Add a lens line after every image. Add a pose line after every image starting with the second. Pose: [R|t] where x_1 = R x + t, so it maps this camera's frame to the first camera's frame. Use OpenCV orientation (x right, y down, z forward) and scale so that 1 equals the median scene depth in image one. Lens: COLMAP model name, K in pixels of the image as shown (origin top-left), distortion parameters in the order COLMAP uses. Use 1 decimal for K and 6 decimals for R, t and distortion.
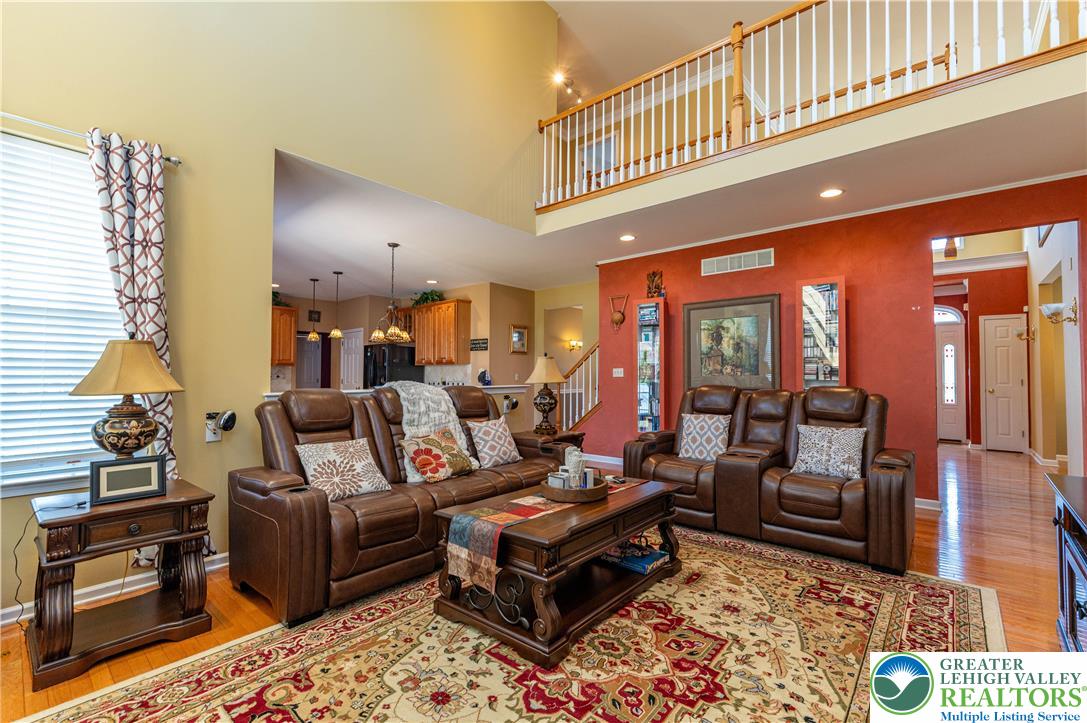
lens RADIAL K [[475.3, 0, 567.2], [0, 475.3, 360.2], [0, 0, 1]] dist [0.002007, 0.000114]
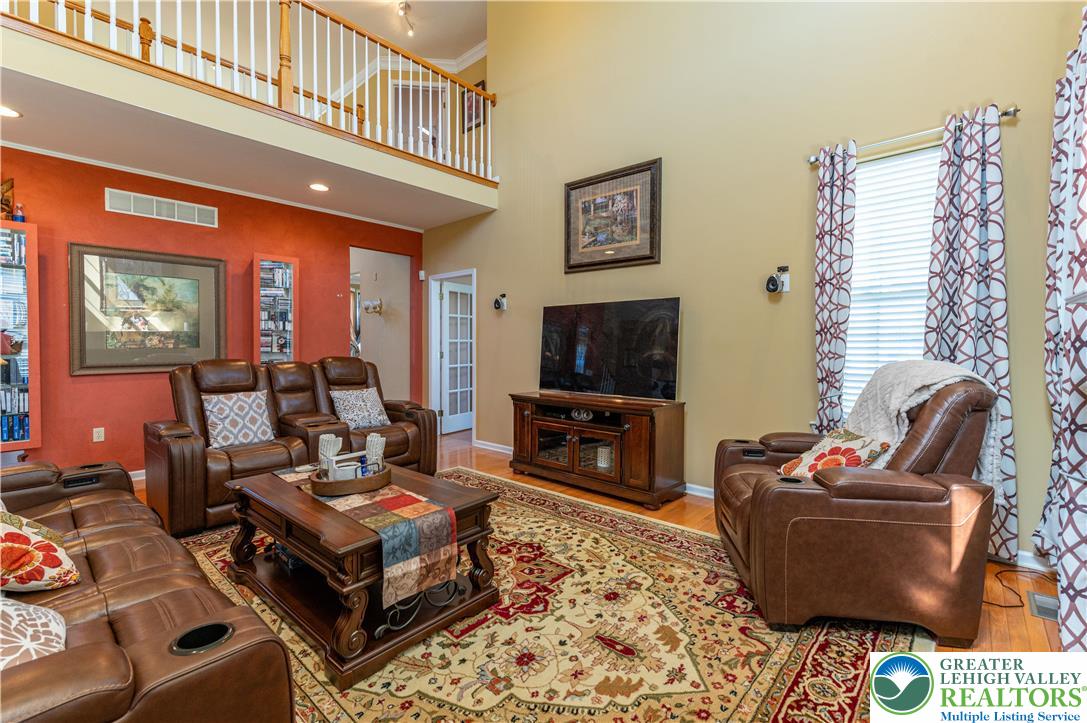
lens RADIAL K [[468.1, 0, 545.4], [0, 468.1, 357.3], [0, 0, 1]] dist [-0.001195, -0.000089]
pose [[0.036405, -0.026130, 0.998995, -1.073317], [-0.030230, 0.999172, 0.027237, 0.015566], [-0.998880, -0.031192, 0.035585, 0.792358]]
